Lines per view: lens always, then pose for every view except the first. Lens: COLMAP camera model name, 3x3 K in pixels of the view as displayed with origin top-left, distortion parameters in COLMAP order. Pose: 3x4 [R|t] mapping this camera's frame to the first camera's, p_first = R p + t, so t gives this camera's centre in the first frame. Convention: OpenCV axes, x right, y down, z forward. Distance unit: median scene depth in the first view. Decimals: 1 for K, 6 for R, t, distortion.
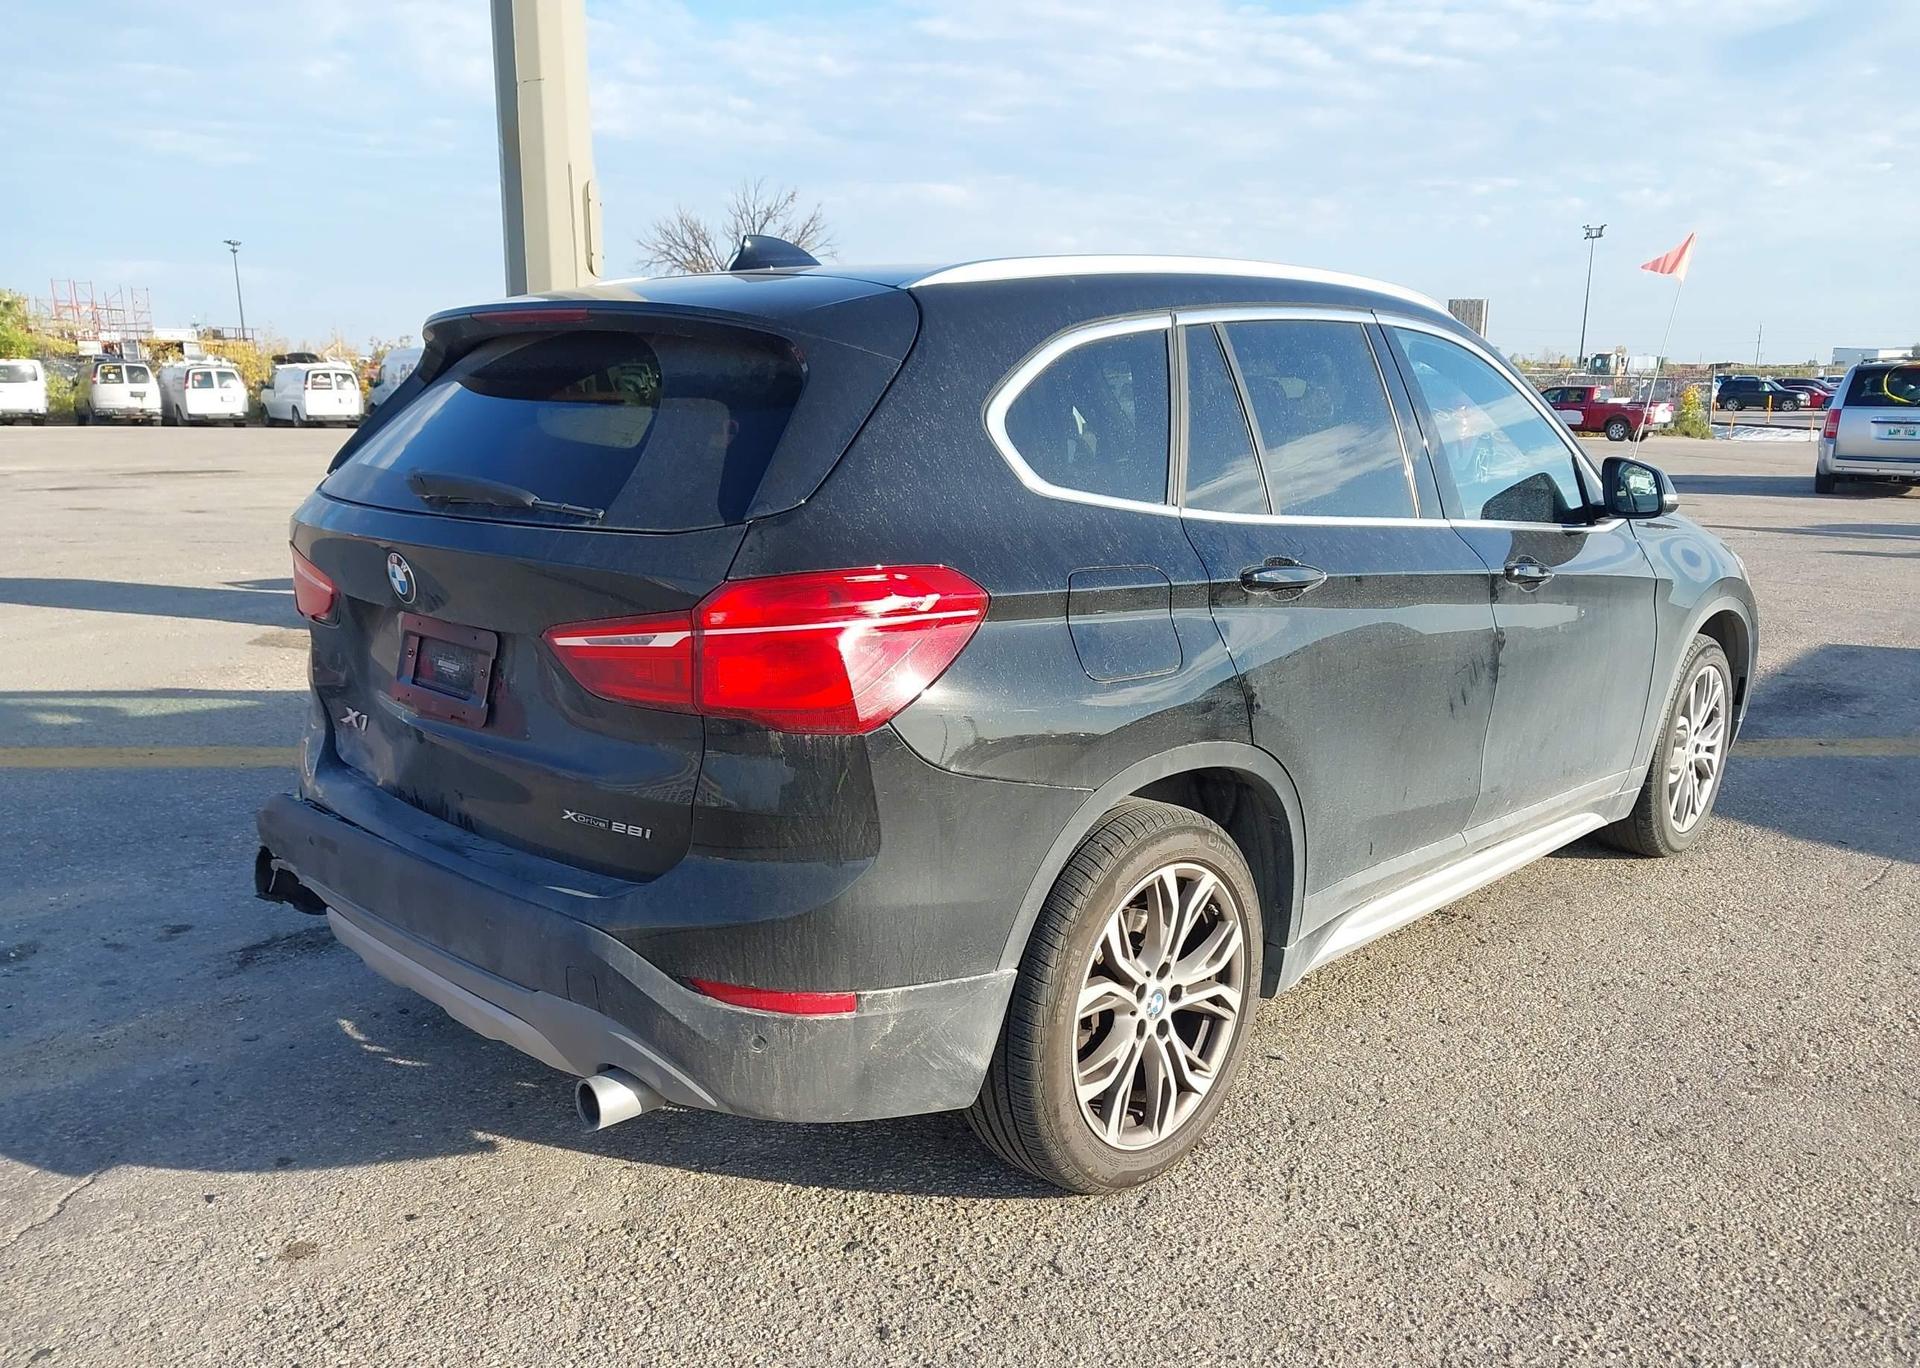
lens RADIAL K [[1546.2, 0, 962.1], [0, 1546.2, 694.7], [0, 0, 1]] dist [0.014141, -0.011825]
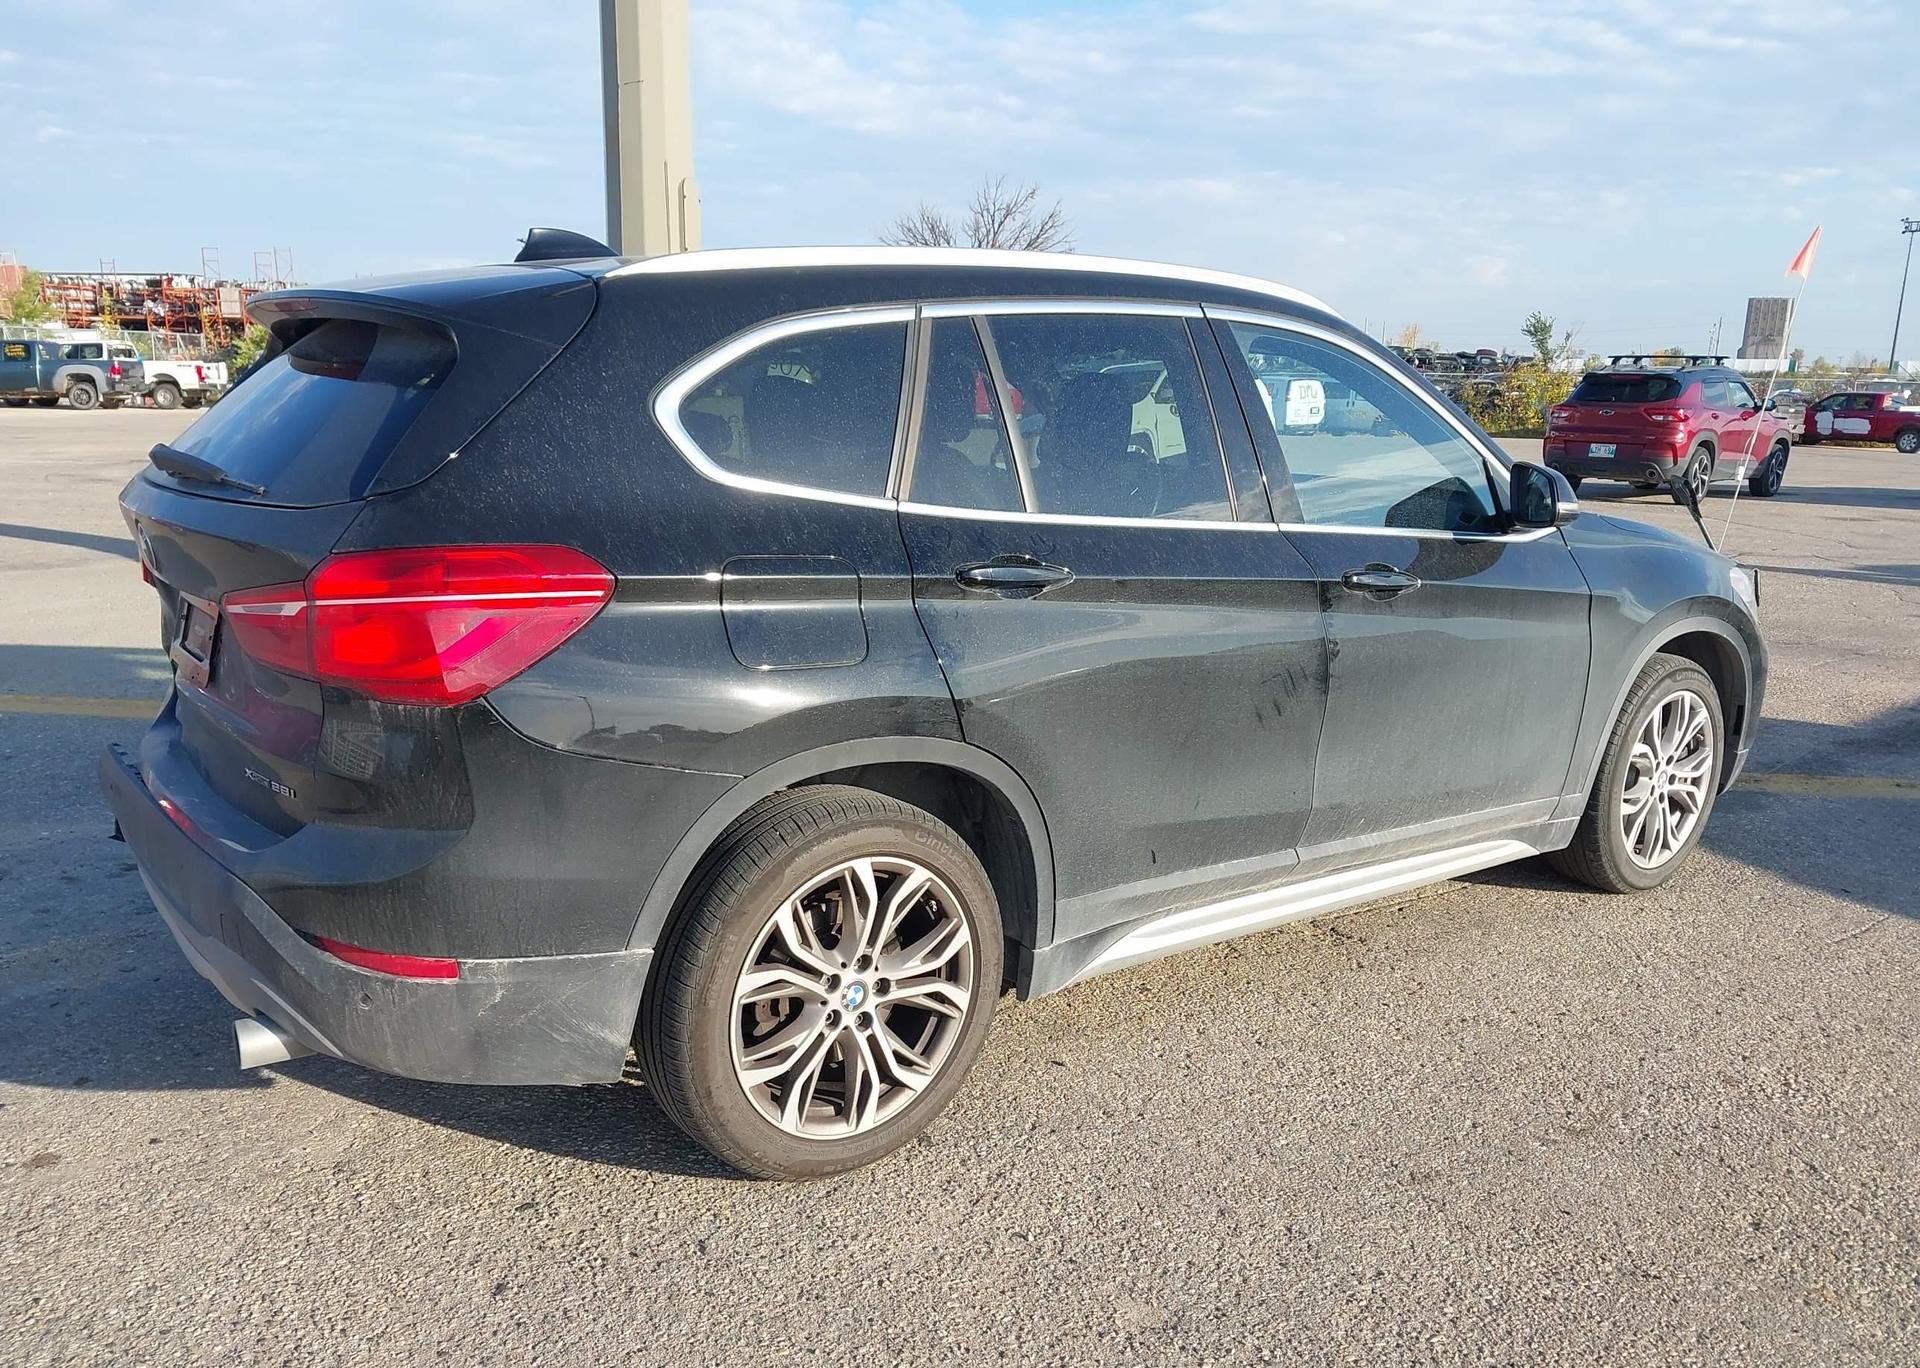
lens RADIAL K [[1546.2, 0, 966.3], [0, 1546.2, 693.8], [0, 0, 1]] dist [0.014141, -0.011825]
pose [[0.986111, 0.045624, -0.159696, 0.310161], [-0.045347, 0.998957, 0.005382, -0.003551], [0.159775, 0.001935, 0.987152, 0.023049]]
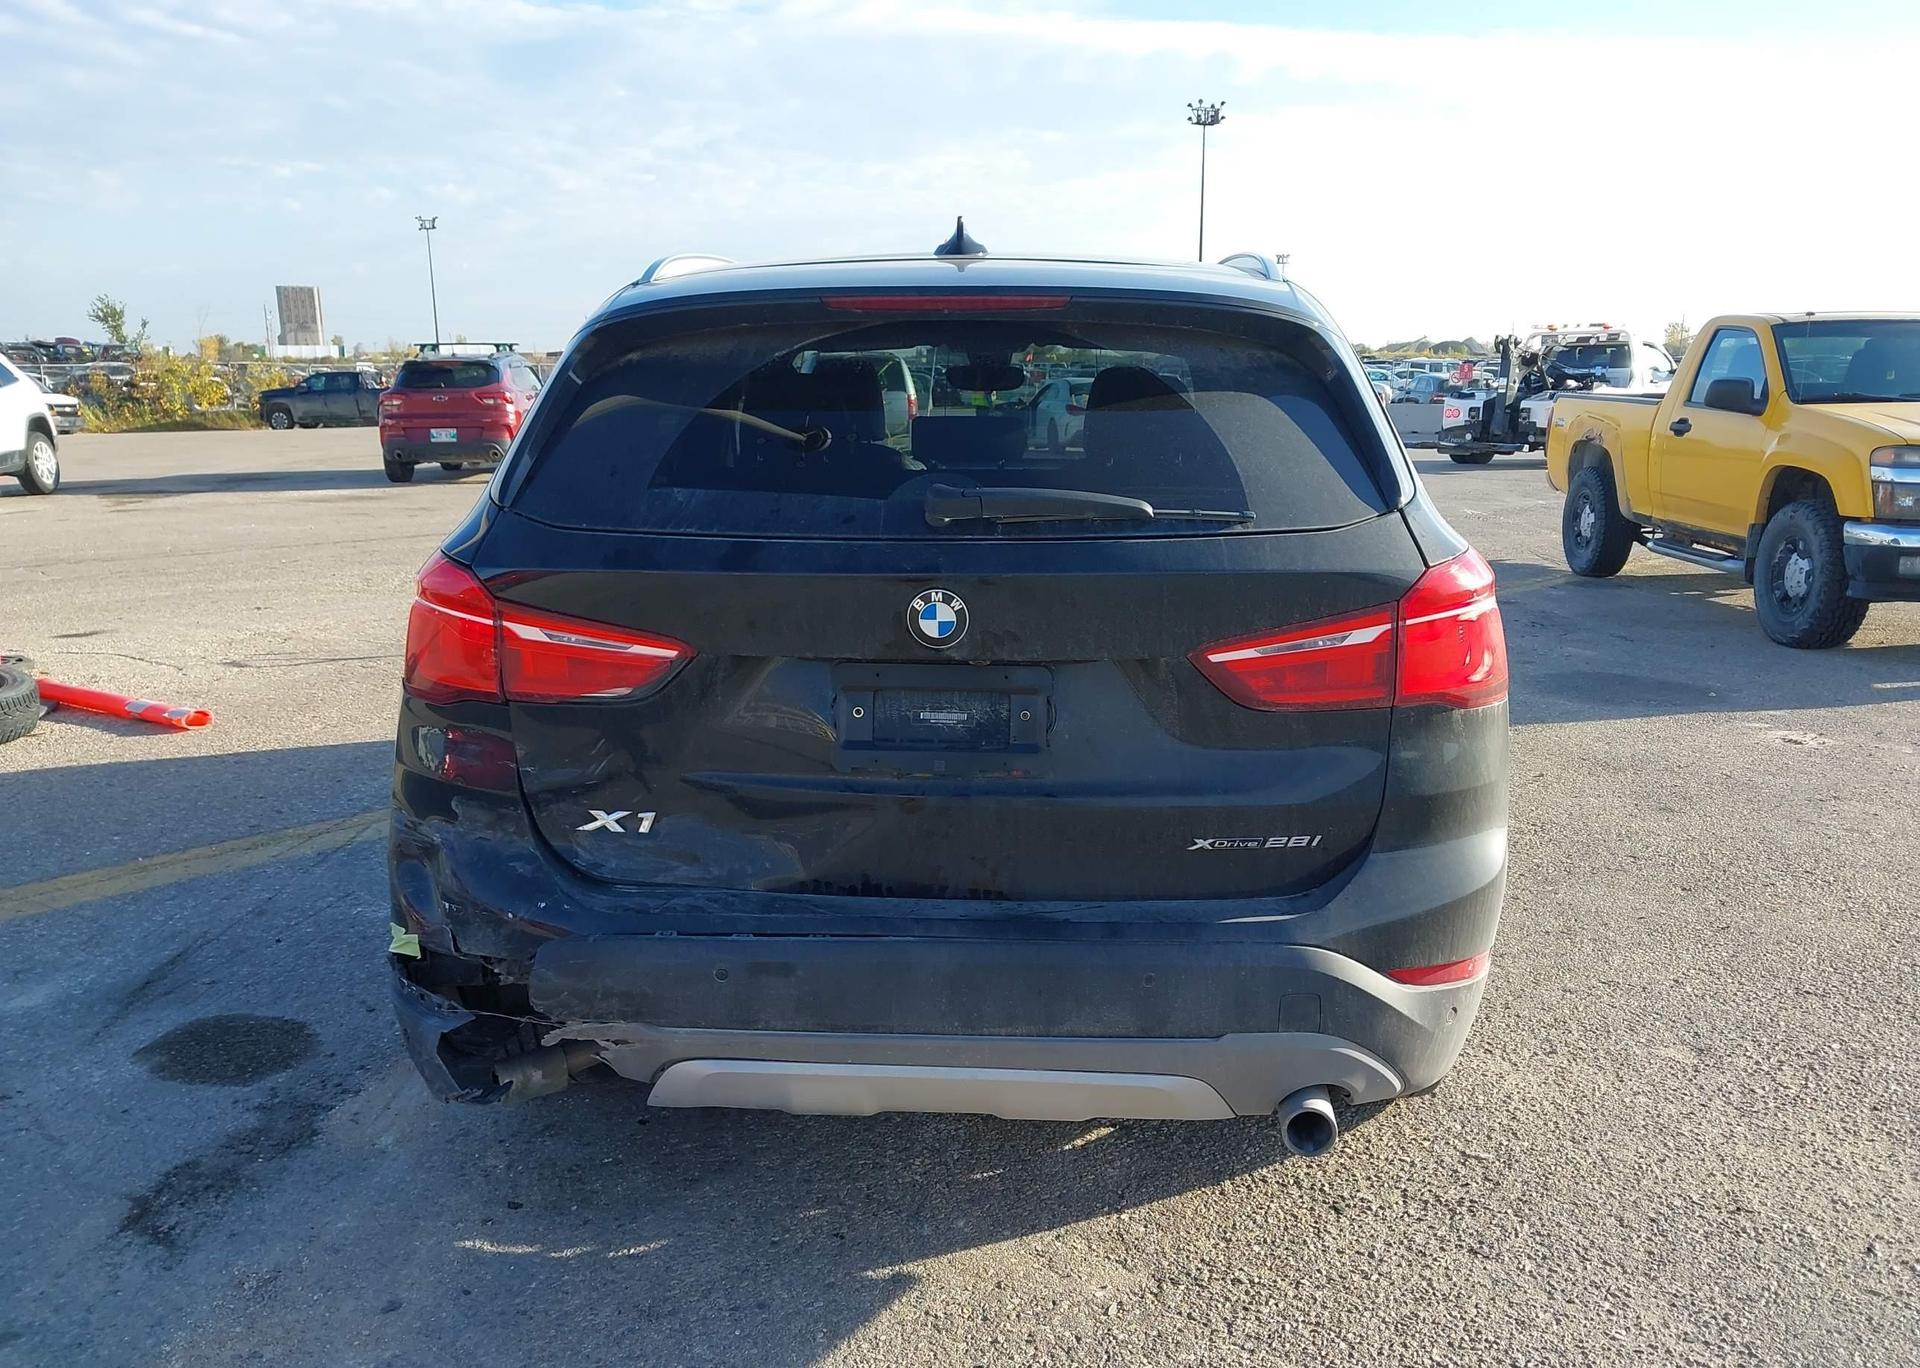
lens RADIAL K [[1546.2, 0, 940.5], [0, 1546.2, 685.0], [0, 0, 1]] dist [0.014141, -0.011825]
pose [[0.756099, -0.142774, 0.638694, -0.736632], [0.142044, 0.988451, 0.052805, -0.068144], [-0.638857, 0.050797, 0.767646, 0.298228]]
